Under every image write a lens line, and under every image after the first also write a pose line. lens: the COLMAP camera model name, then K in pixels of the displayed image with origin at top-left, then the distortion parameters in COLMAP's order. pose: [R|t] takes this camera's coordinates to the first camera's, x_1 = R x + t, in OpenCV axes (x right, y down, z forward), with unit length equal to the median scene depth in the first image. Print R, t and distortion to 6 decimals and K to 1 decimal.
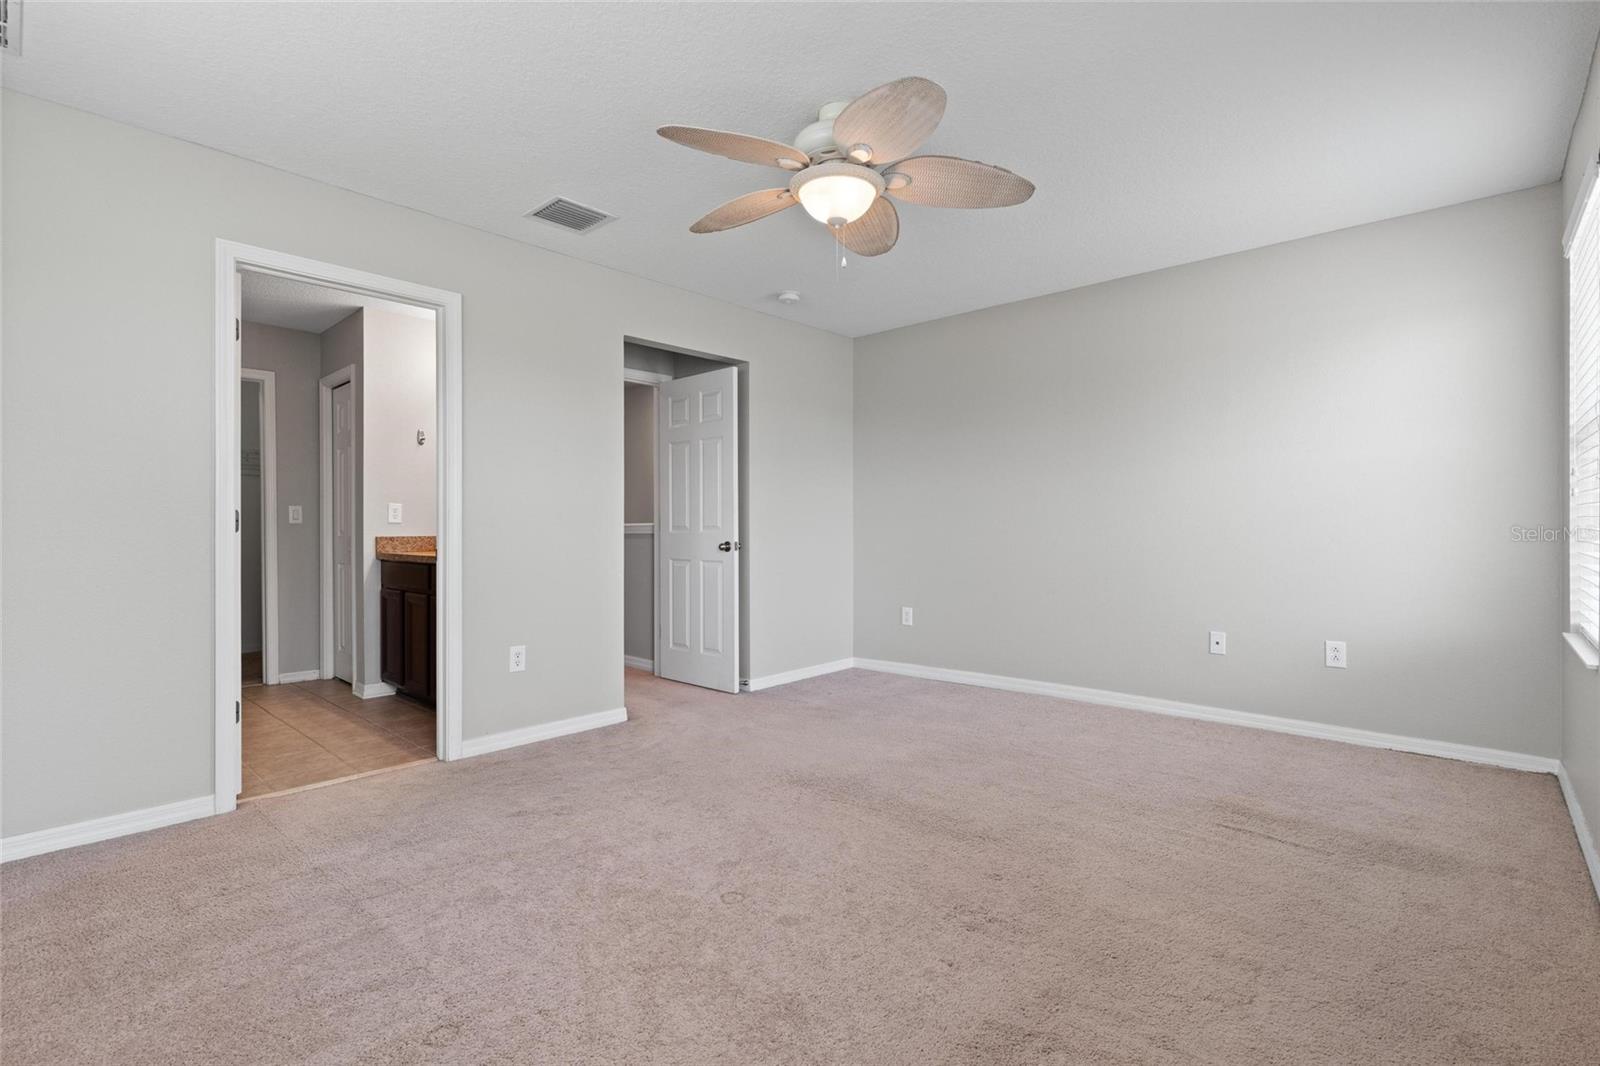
lens RADIAL K [[745.1, 0, 796.9], [0, 745.1, 530.5], [0, 0, 1]] dist [0.000124, 0.001276]
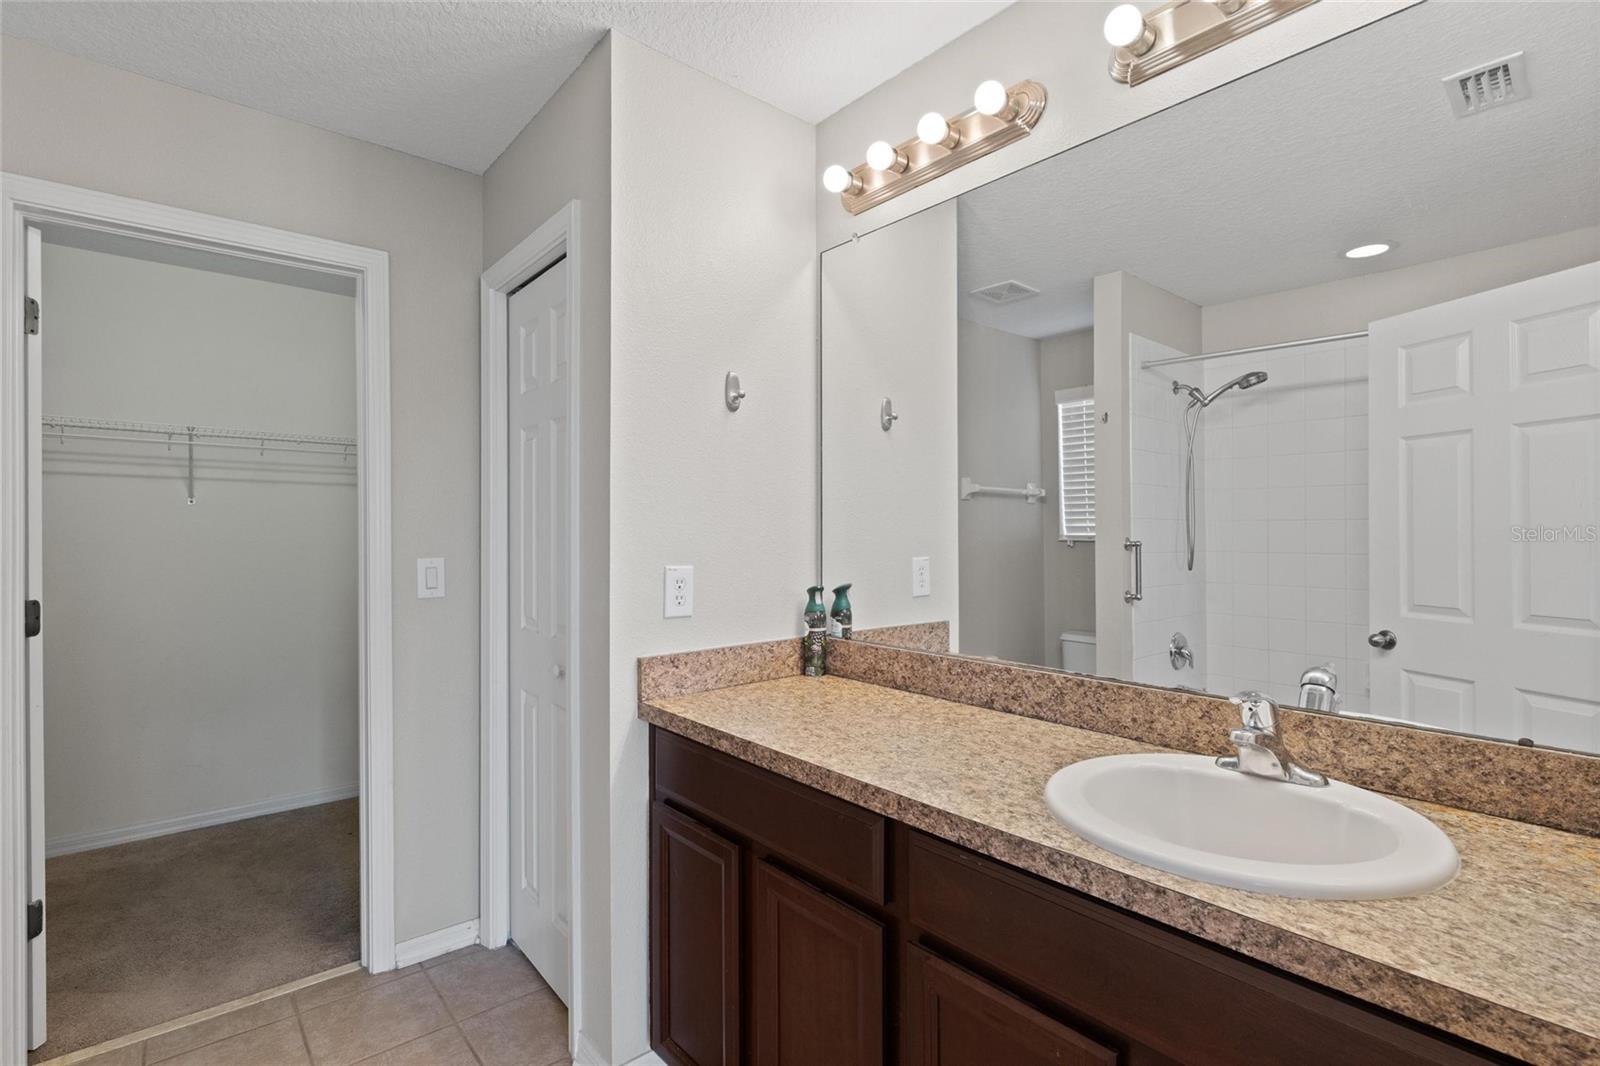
lens RADIAL K [[745.1, 0, 793.3], [0, 745.1, 540.1], [0, 0, 1]] dist [0.000124, 0.001276]
pose [[0.992407, 0.015515, -0.122013, -0.413236], [-0.013742, 0.999788, 0.015364, -0.052530], [0.122226, -0.013570, 0.992410, 0.599095]]
